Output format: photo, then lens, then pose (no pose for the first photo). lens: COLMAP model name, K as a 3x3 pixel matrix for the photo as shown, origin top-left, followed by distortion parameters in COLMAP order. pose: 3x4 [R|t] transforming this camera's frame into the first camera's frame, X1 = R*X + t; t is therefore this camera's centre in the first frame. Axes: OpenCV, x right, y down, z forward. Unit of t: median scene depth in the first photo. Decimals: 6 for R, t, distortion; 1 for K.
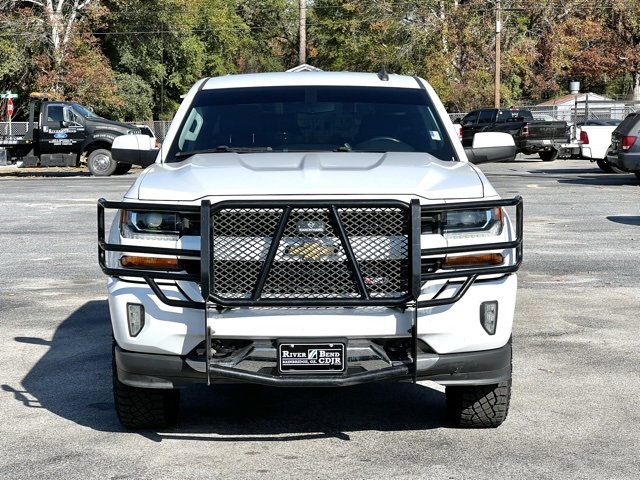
lens RADIAL K [[1403.3, 0, 320.0], [0, 1403.3, 240.0], [0, 0, 1]] dist [-0.244293, 7.597855]
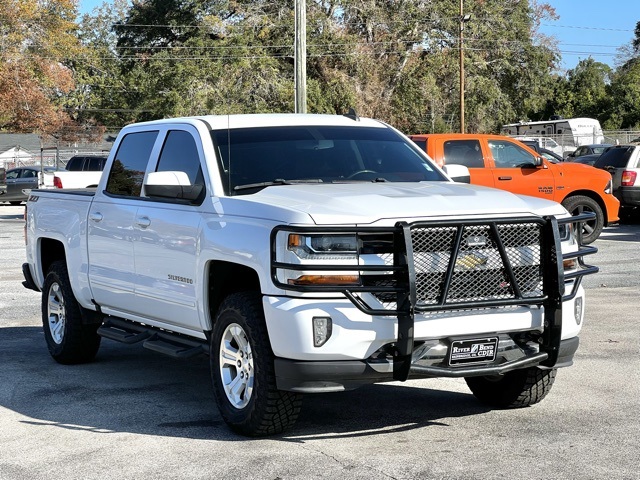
lens RADIAL K [[1403.3, 0, 320.0], [0, 1403.3, 240.0], [0, 0, 1]] dist [-0.244293, 7.597855]
pose [[0.895839, -0.038687, 0.442692, -0.644483], [0.053753, 0.998322, -0.021532, 0.008045], [-0.441116, 0.043085, 0.896415, -0.012575]]
